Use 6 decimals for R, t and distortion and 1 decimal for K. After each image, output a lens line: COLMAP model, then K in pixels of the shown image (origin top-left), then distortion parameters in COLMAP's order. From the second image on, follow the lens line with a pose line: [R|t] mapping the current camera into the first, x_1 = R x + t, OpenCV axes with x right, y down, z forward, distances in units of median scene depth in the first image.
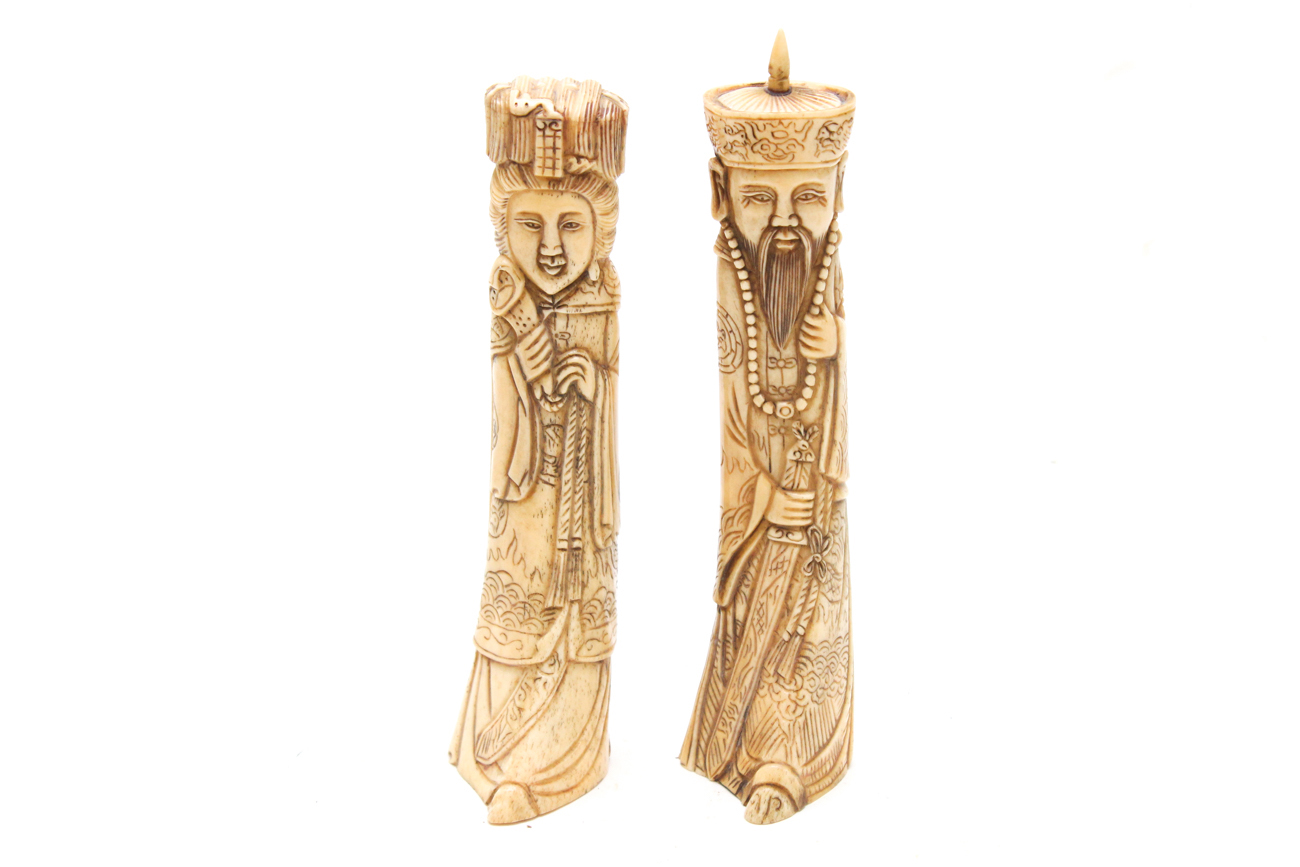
lens RADIAL K [[2553.9, 0, 648.0], [0, 2553.9, 433.9], [0, 0, 1]] dist [0.056704, 0.000000]
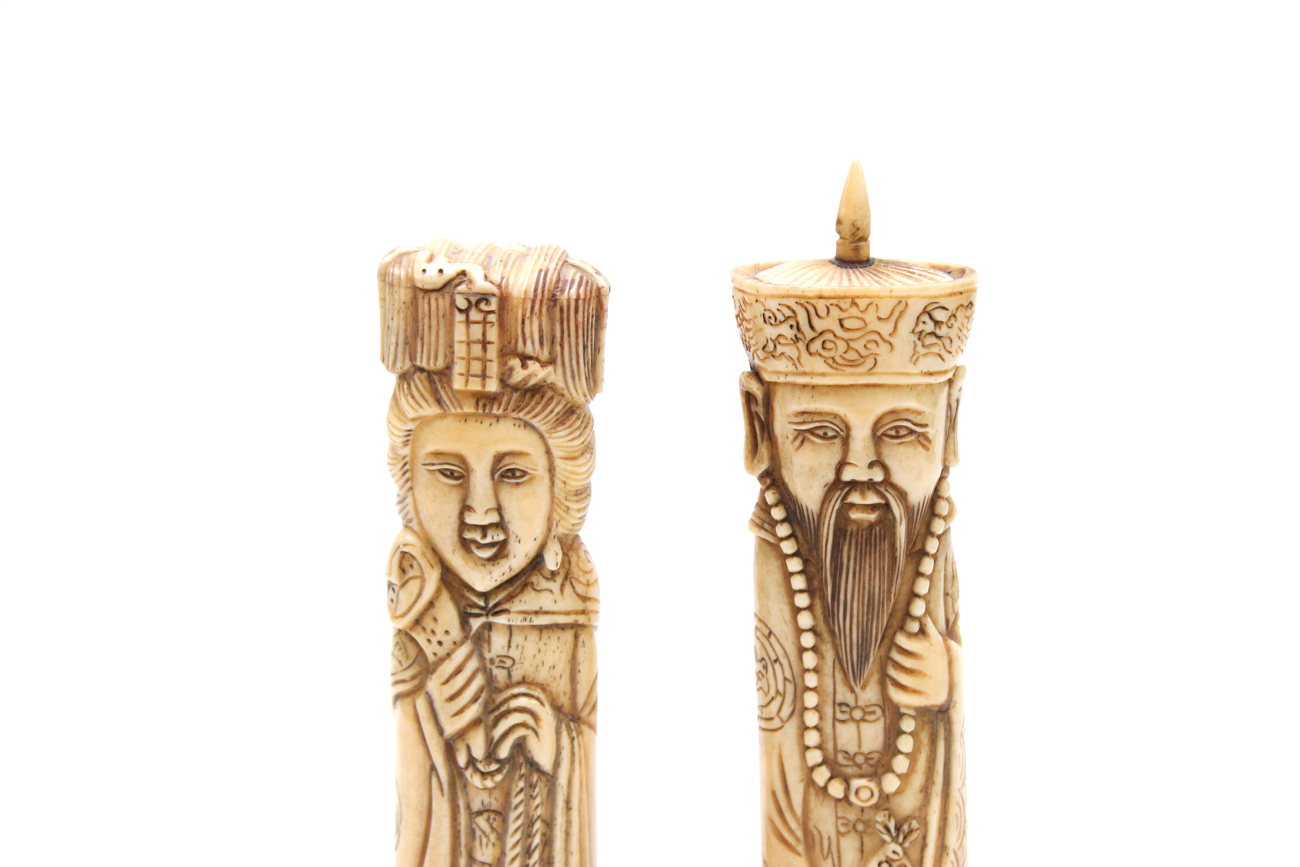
lens RADIAL K [[2553.9, 0, 681.4], [0, 2553.9, 457.8], [0, 0, 1]] dist [0.056704, 0.000000]
pose [[0.999407, 0.010828, -0.032693, 0.029640], [-0.016759, 0.982215, -0.187009, 0.027933], [0.030086, 0.187446, 0.981814, 0.388833]]
